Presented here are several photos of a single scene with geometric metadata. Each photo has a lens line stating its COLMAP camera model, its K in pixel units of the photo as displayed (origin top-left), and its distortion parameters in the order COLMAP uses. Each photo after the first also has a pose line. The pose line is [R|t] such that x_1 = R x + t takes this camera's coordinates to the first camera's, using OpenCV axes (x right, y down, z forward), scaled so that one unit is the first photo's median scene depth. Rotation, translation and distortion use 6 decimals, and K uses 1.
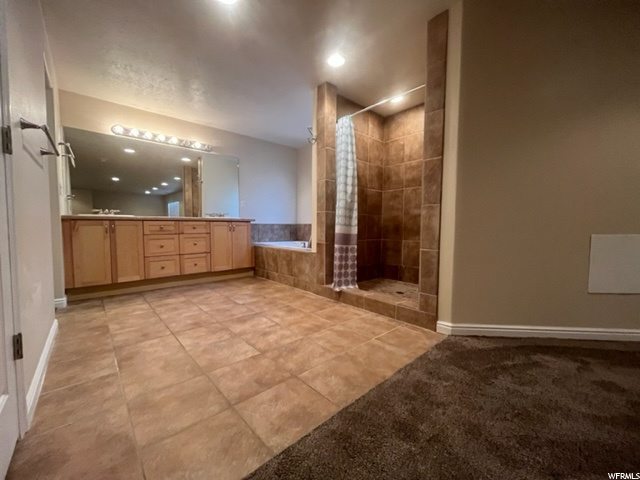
lens RADIAL K [[256.9, 0, 320.0], [0, 256.9, 240.0], [0, 0, 1]] dist [-0.012964, 0.000107]
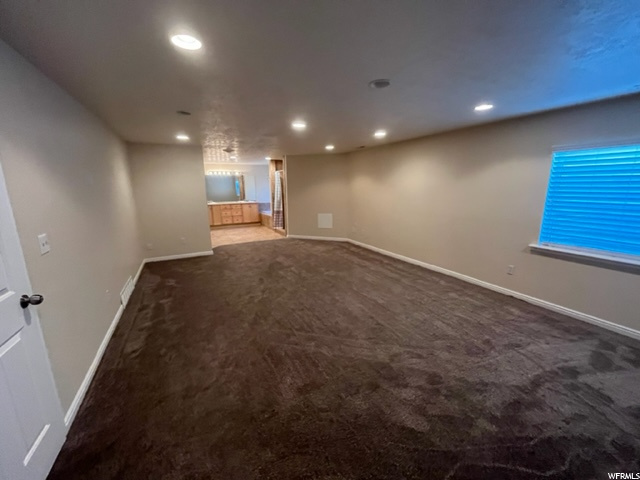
lens RADIAL K [[256.9, 0, 320.0], [0, 256.9, 240.0], [0, 0, 1]] dist [-0.012964, 0.000107]
pose [[0.973034, 0.036413, -0.227772, 1.073248], [-0.001188, 0.988239, 0.152911, -0.120422], [0.230661, -0.148517, 0.961633, -1.572634]]
